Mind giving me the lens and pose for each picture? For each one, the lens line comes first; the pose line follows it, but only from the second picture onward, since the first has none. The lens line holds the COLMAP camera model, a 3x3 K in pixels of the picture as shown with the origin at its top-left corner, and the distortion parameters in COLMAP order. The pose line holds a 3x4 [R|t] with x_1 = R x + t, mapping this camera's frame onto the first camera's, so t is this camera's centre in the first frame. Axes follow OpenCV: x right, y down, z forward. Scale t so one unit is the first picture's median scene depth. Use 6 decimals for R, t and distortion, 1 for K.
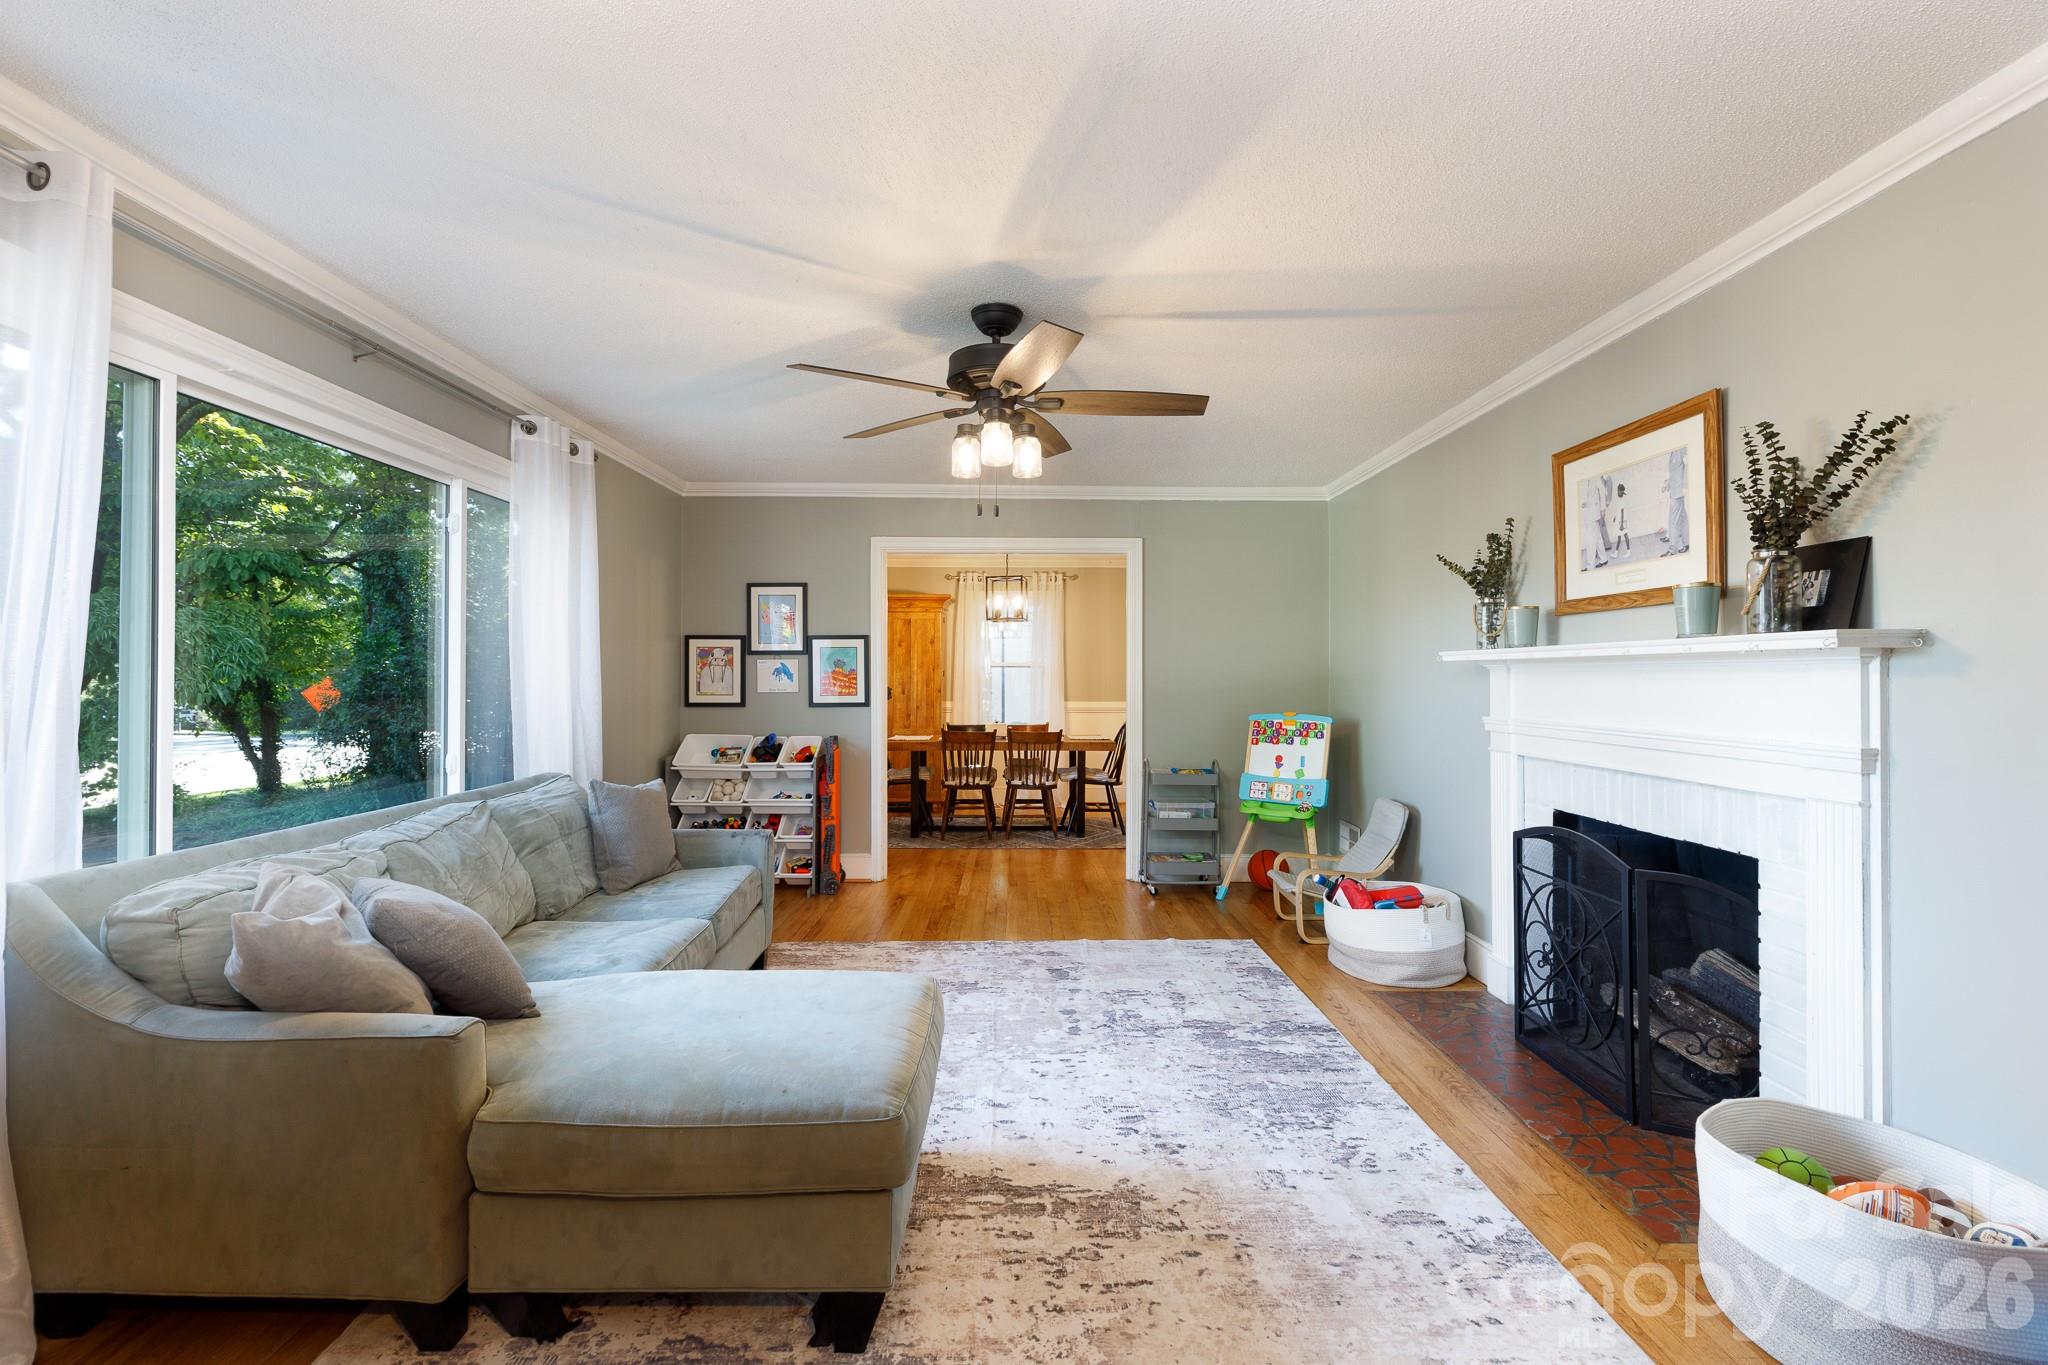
lens RADIAL K [[903.6, 0, 1029.6], [0, 903.6, 677.4], [0, 0, 1]] dist [0.005054, 0.000499]
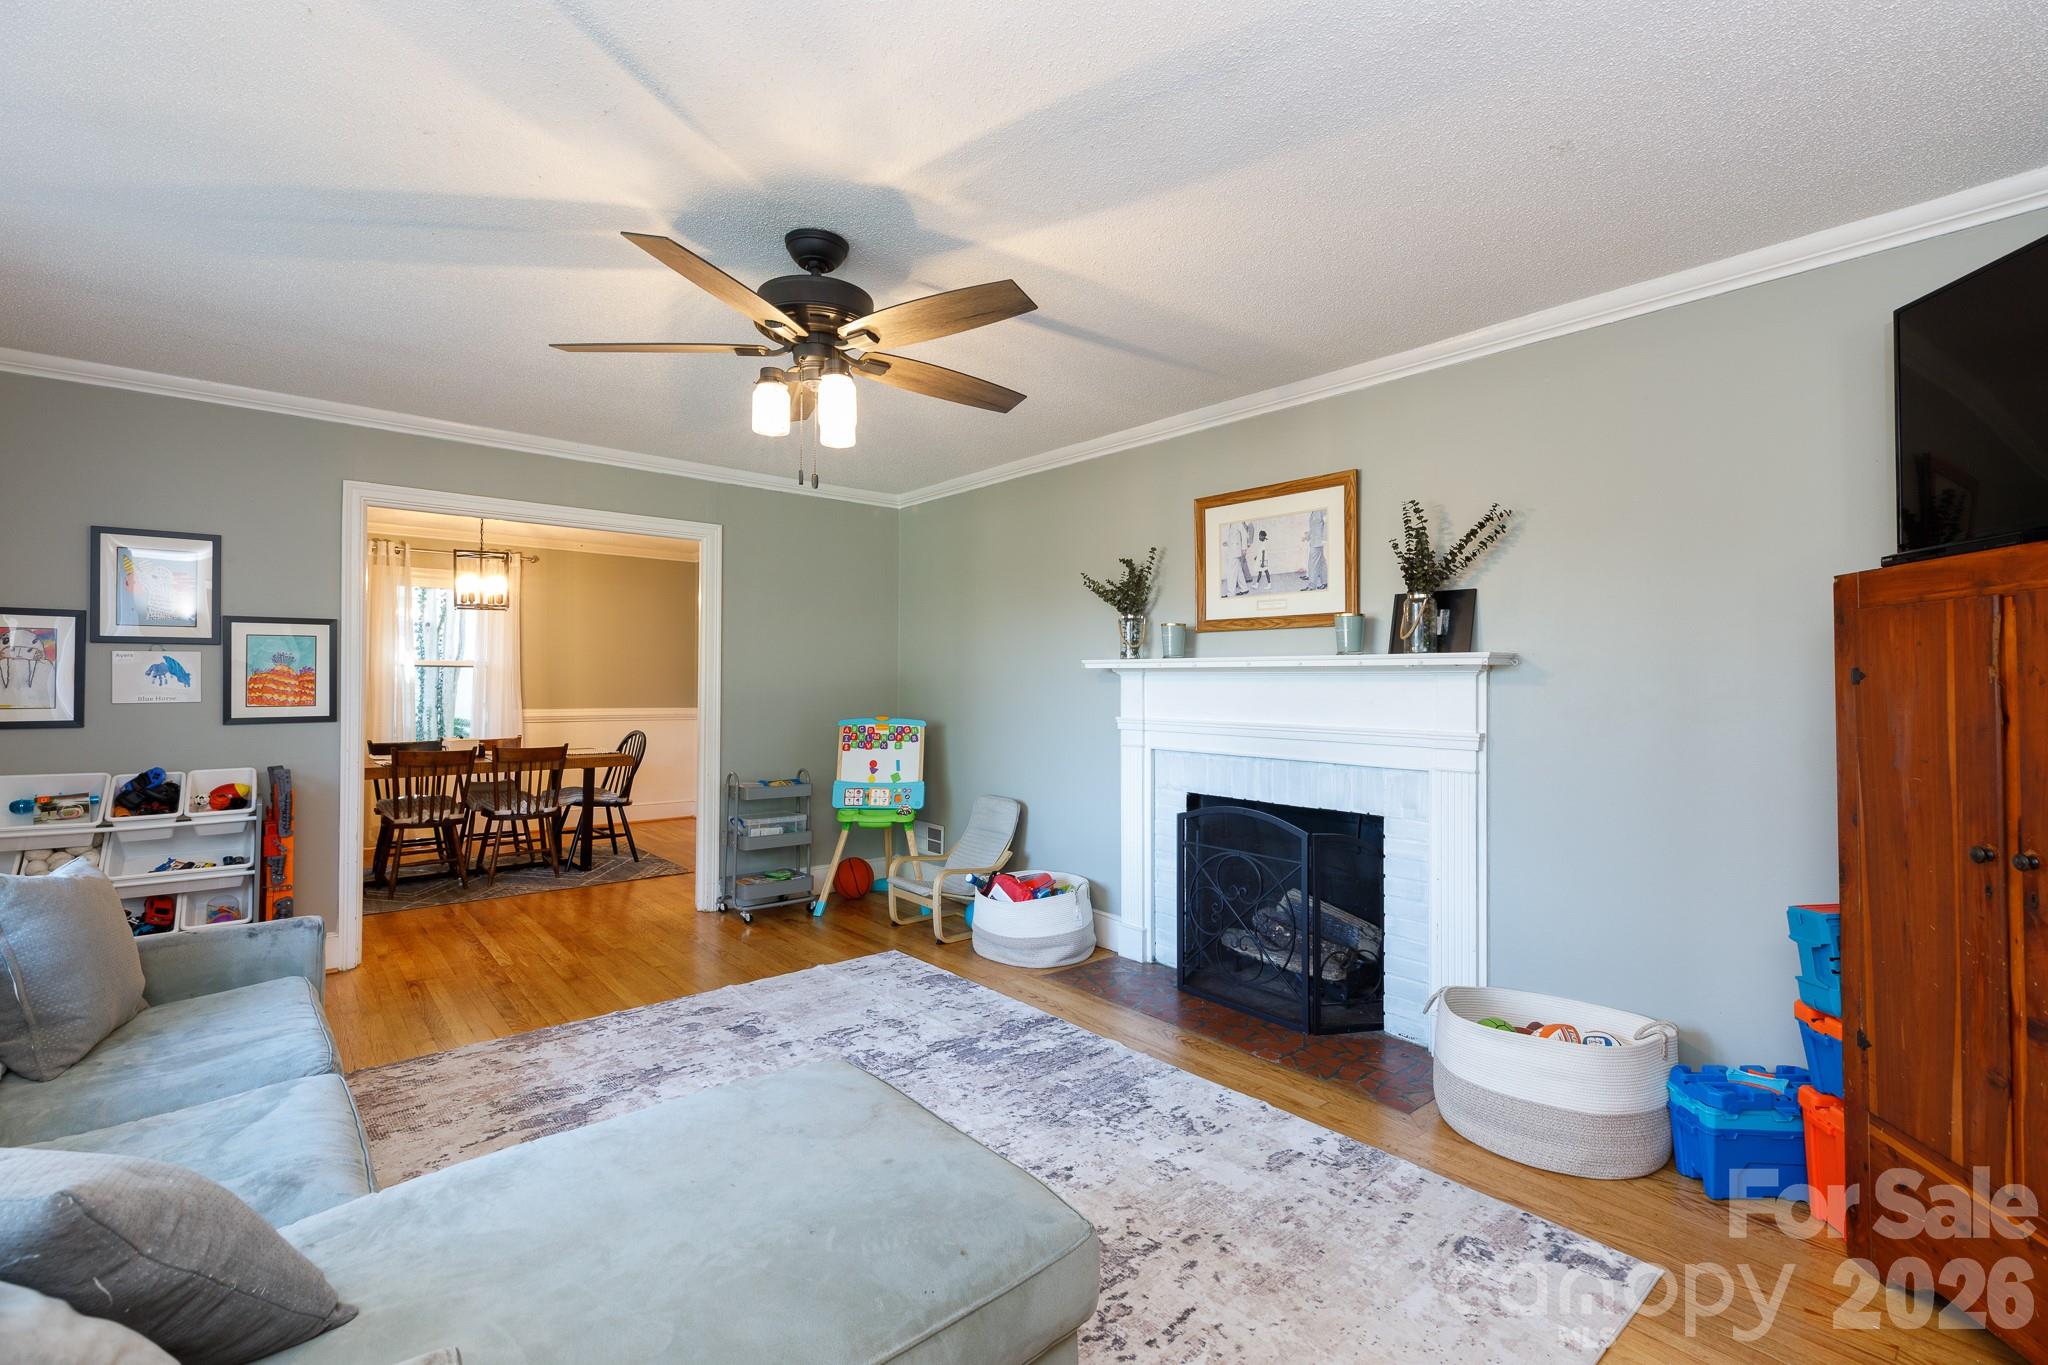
lens RADIAL K [[903.6, 0, 1026.0], [0, 903.6, 677.2], [0, 0, 1]] dist [0.005054, 0.000499]
pose [[0.776470, 0.005880, 0.630127, -0.329115], [-0.004118, 0.999982, -0.004257, -0.001962], [-0.630141, 0.000711, 0.776480, 0.190082]]
